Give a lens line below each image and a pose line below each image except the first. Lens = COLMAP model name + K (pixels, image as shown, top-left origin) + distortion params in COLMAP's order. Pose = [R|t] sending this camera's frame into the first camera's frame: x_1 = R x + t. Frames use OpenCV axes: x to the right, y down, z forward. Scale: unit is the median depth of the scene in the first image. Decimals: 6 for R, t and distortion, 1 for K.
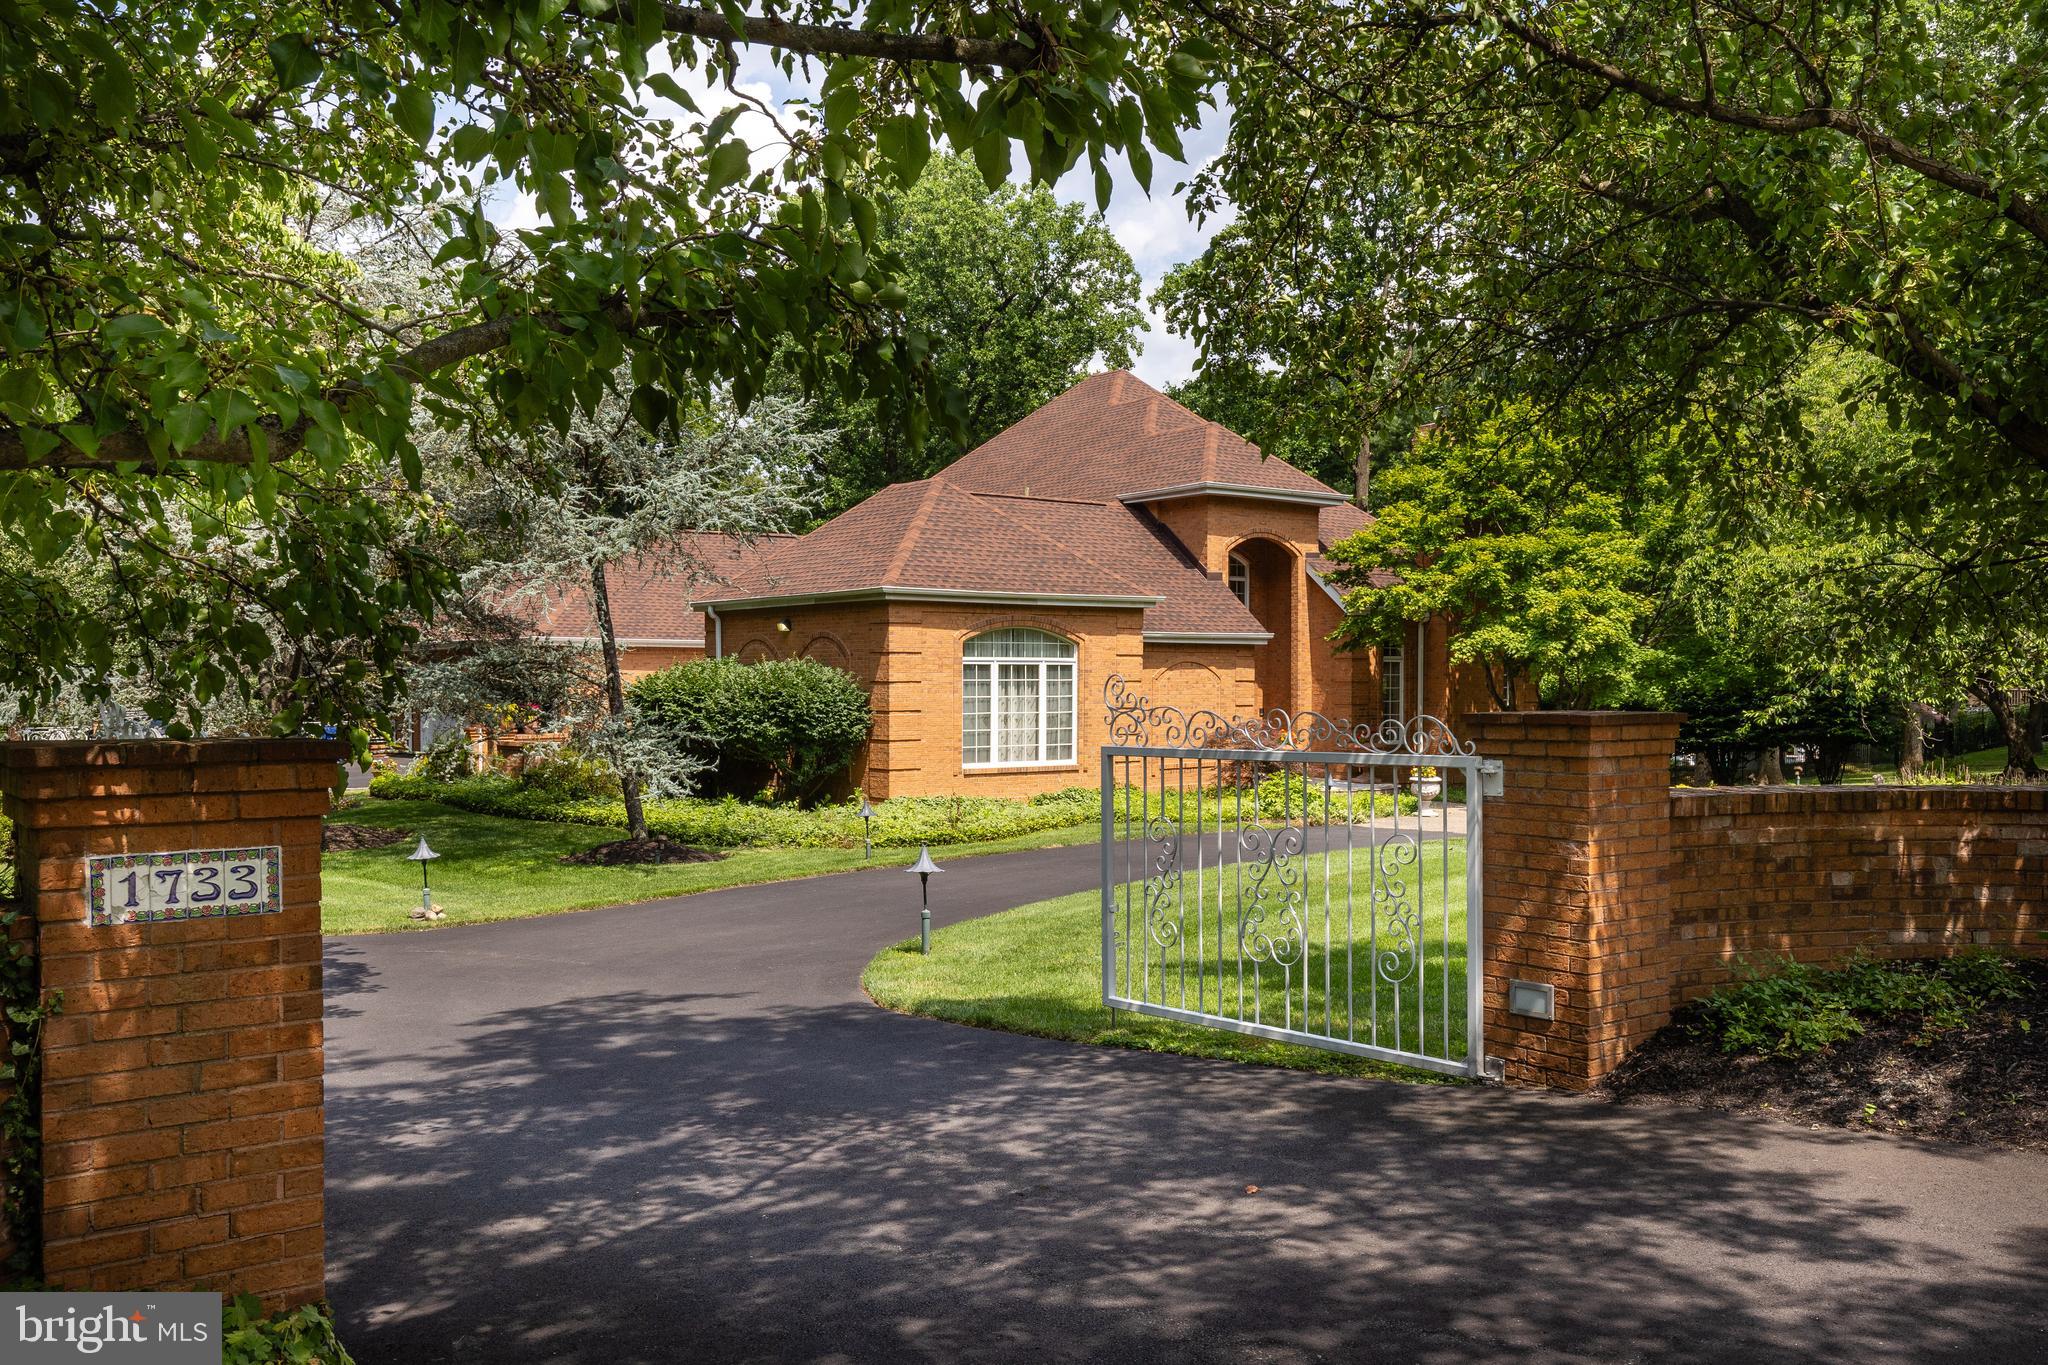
lens RADIAL K [[1709.1, 0, 874.3], [0, 1709.1, 680.5], [0, 0, 1]] dist [-0.136142, 0.224401]
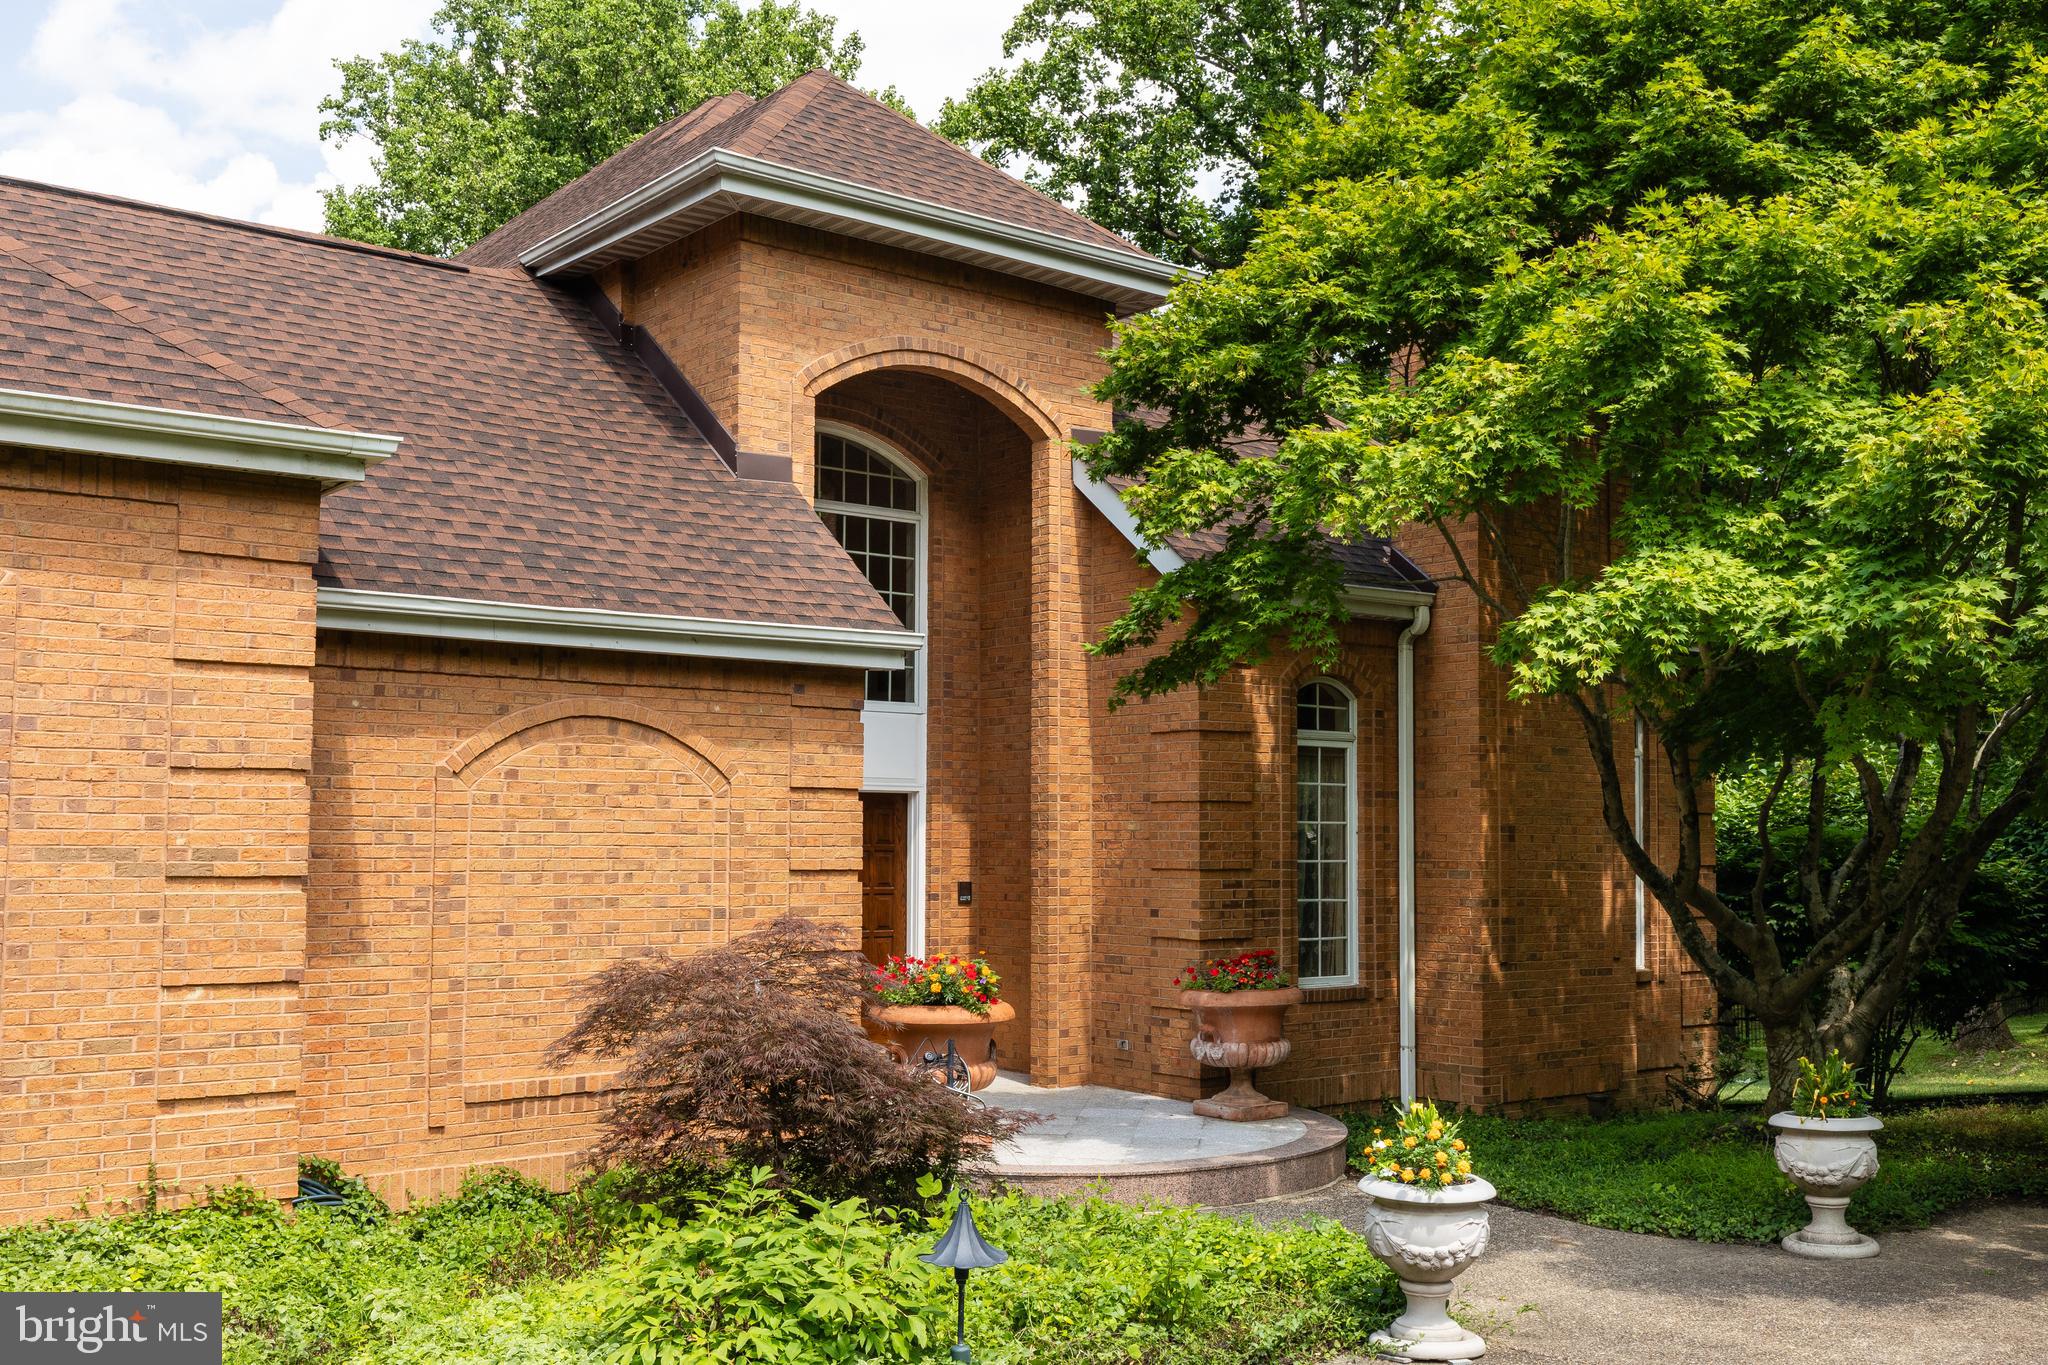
lens RADIAL K [[2061.4, 0, 1022.1], [0, 2061.4, 711.2], [0, 0, 1]] dist [0.008130, 0.007743]
pose [[0.991816, 0.007927, 0.127428, 0.229971], [0.000983, 0.997567, -0.069712, 0.013333], [-0.127670, 0.069267, 0.989395, 0.707403]]
